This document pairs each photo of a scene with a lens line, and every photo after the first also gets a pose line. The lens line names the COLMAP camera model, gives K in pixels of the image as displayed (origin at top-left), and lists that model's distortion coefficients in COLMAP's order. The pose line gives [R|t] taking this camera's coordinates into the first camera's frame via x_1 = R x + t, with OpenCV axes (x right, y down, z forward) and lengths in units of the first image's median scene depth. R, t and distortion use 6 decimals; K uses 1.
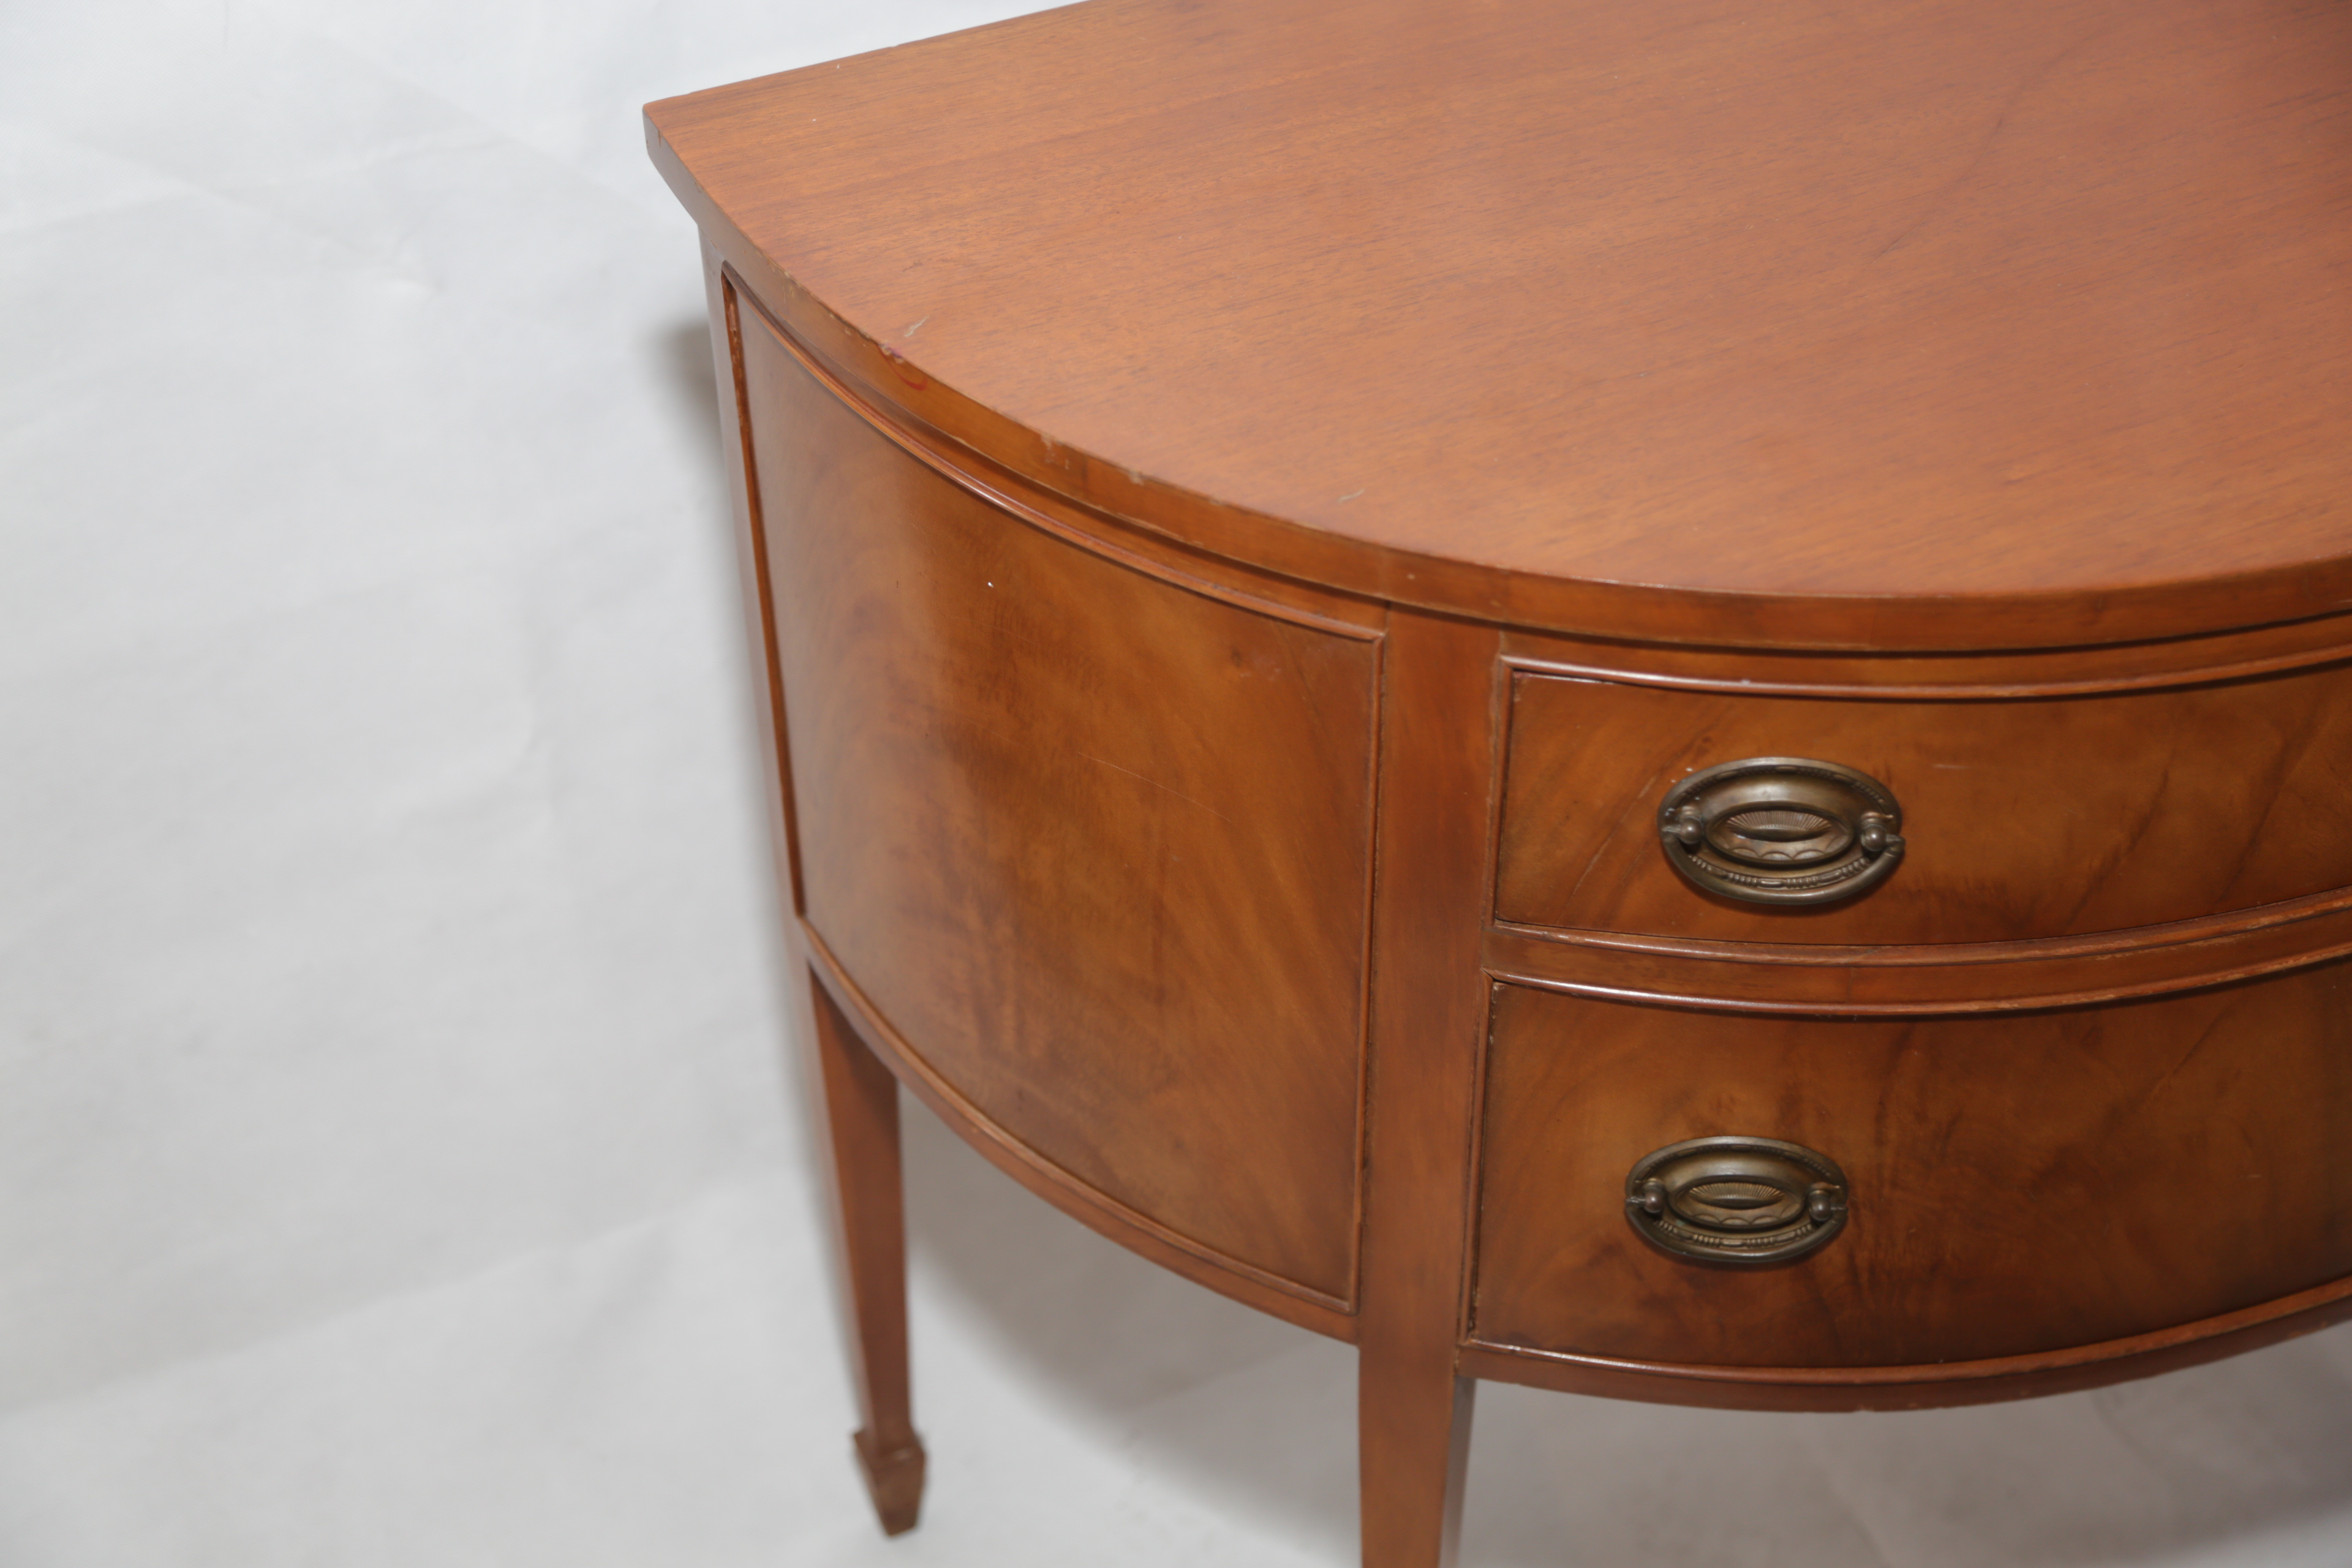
lens RADIAL K [[3569.4, 0, 1166.6], [0, 3569.4, 735.6], [0, 0, 1]] dist [0.123092, 0.000000]
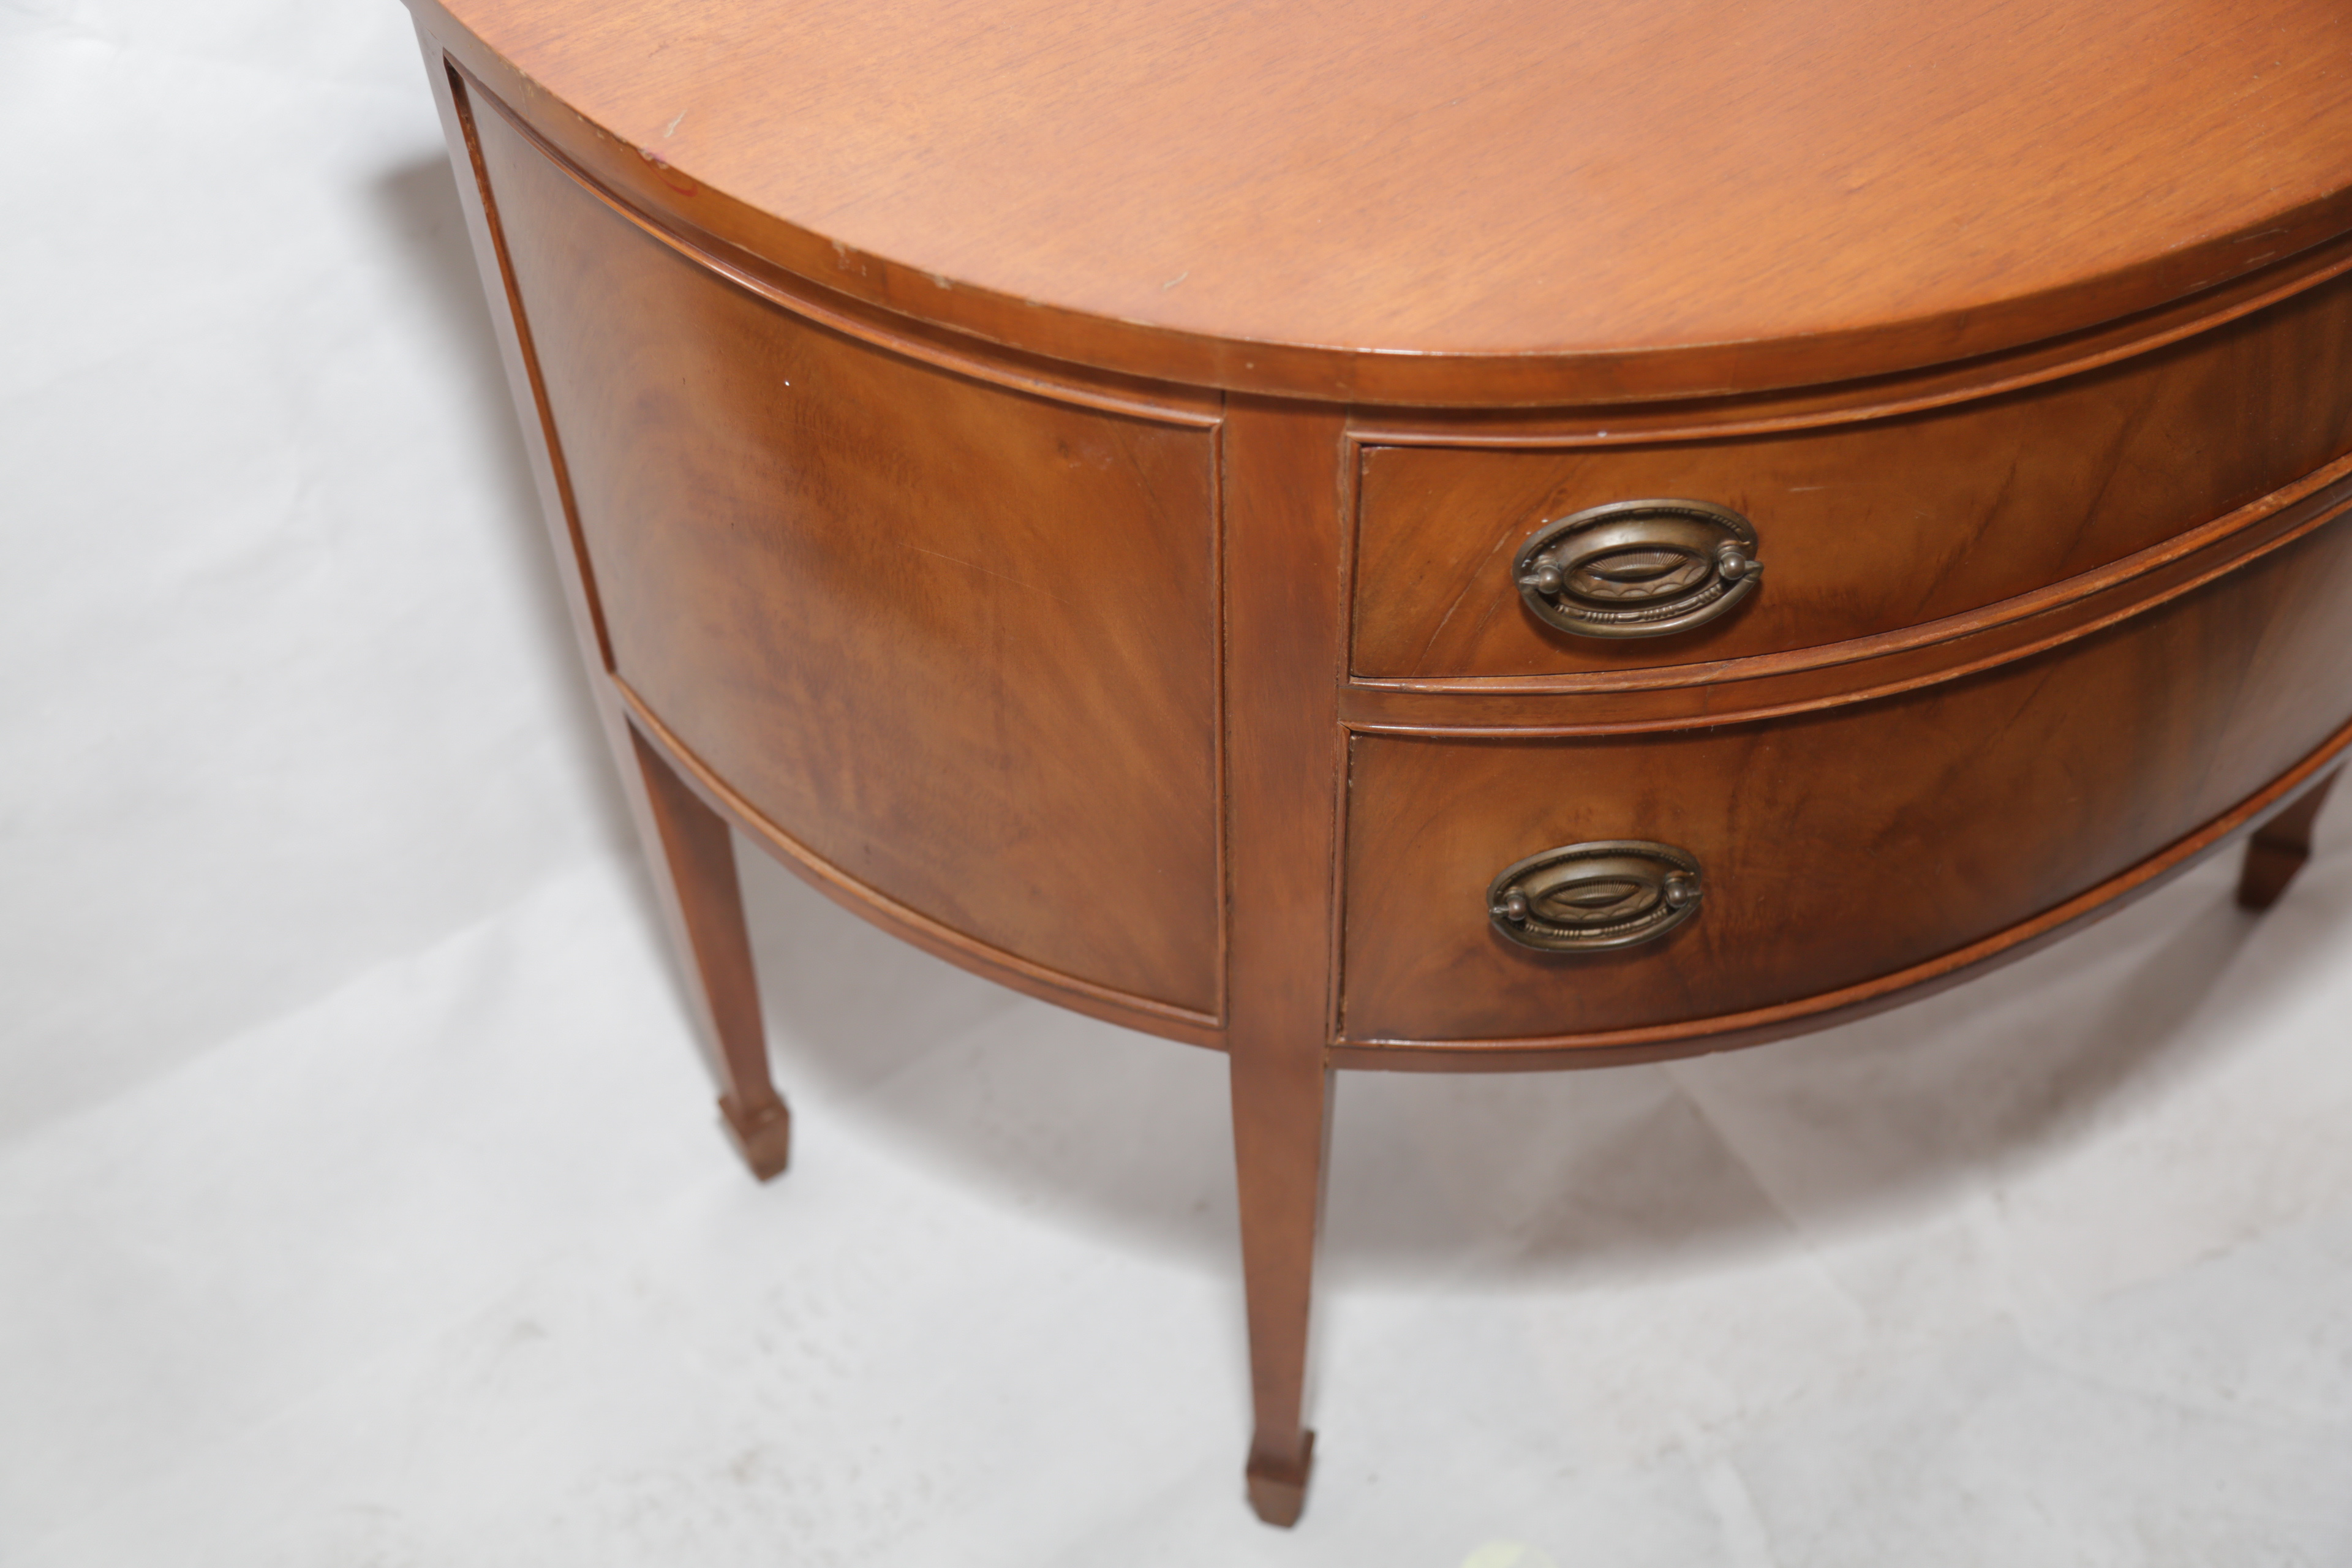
lens RADIAL K [[3105.9, 0, 1181.5], [0, 3105.9, 785.8], [0, 0, 1]] dist [0.079502, 0.000000]
pose [[0.988273, -0.124534, 0.088361, -0.032966], [0.105287, 0.974862, 0.196365, -0.091444], [-0.110594, -0.184759, 0.976541, 0.163939]]
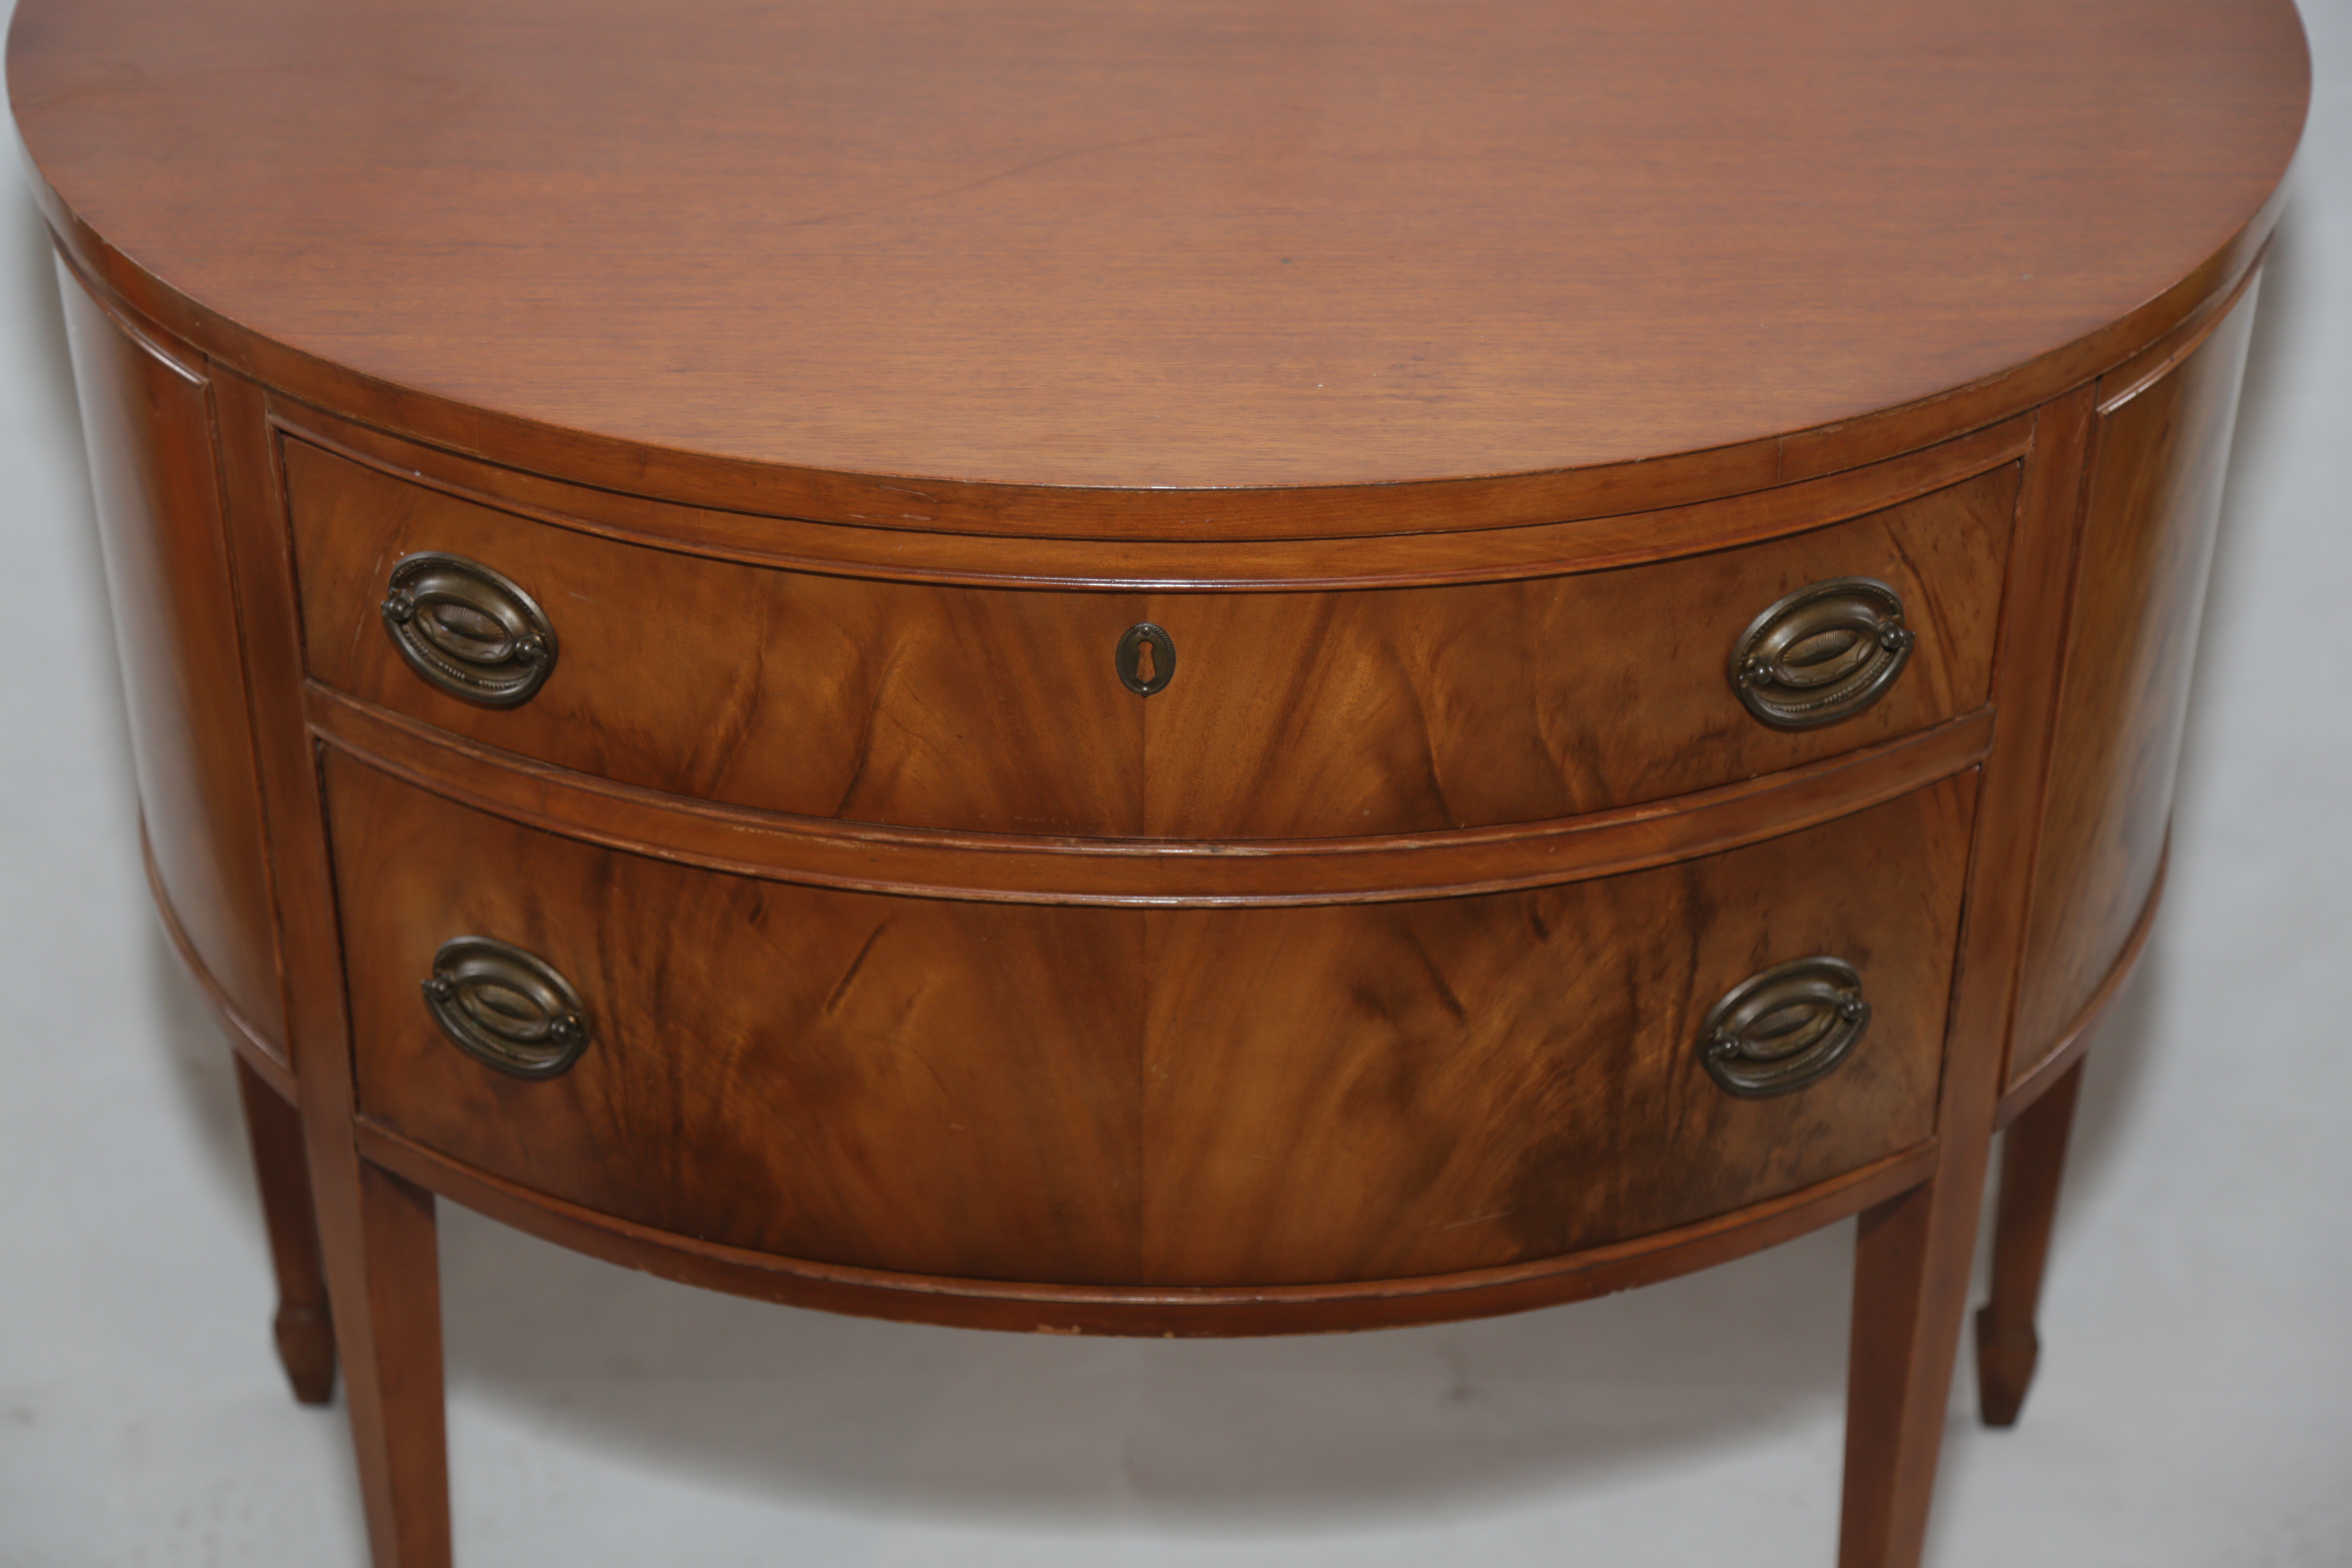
lens RADIAL K [[4168.0, 0, 1175.7], [0, 4168.0, 780.6], [0, 0, 1]] dist [0.227865, 0.000000]
pose [[0.909405, 0.247474, -0.334274, 0.814116], [-0.289672, 0.953600, -0.082082, 0.114269], [0.298451, 0.171475, 0.938895, -0.201141]]
